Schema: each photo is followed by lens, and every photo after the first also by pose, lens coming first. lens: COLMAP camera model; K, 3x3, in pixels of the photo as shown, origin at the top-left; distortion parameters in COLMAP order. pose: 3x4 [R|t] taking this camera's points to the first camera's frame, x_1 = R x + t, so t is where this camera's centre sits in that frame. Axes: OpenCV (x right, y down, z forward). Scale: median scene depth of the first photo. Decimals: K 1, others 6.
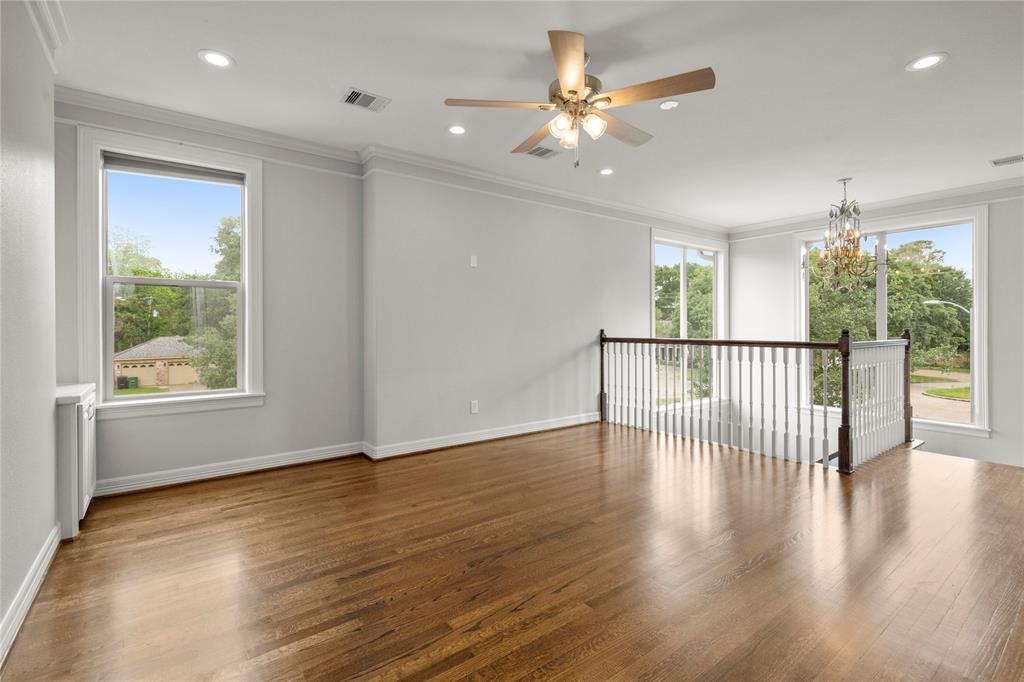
lens RADIAL K [[467.3, 0, 512.3], [0, 467.3, 329.7], [0, 0, 1]] dist [-0.001058, -0.000195]
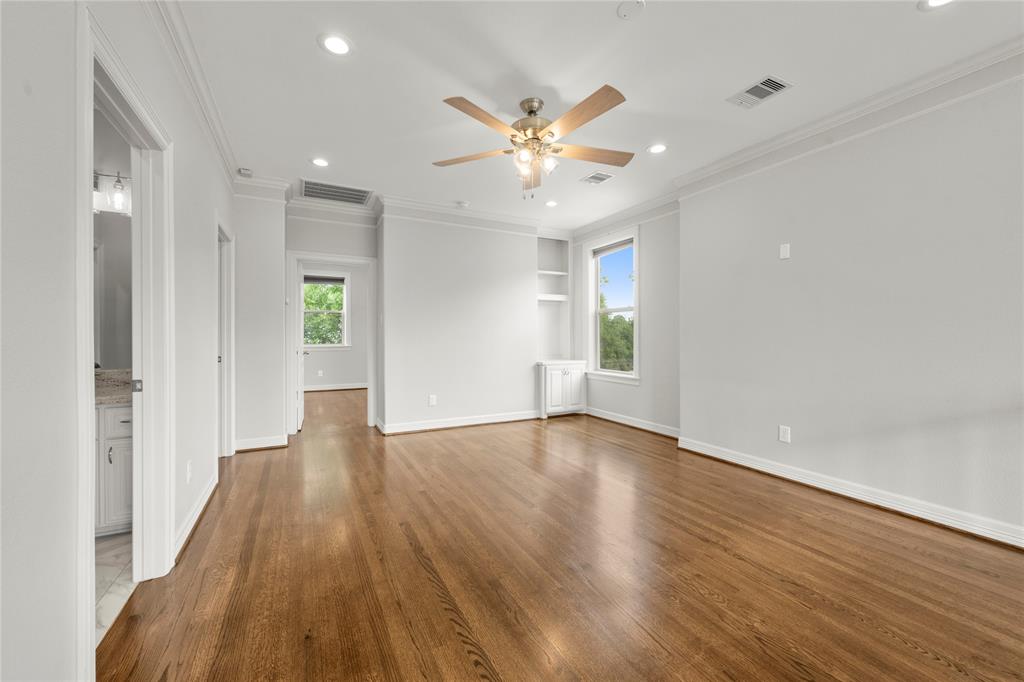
lens RADIAL K [[412.0, 0, 512.9], [0, 412.0, 329.1], [0, 0, 1]] dist [0.001340, 0.000161]
pose [[-0.161179, -0.012090, -0.986851, 0.844666], [0.000967, 0.999923, -0.012409, -0.005929], [0.986925, -0.002954, -0.161155, 0.803239]]
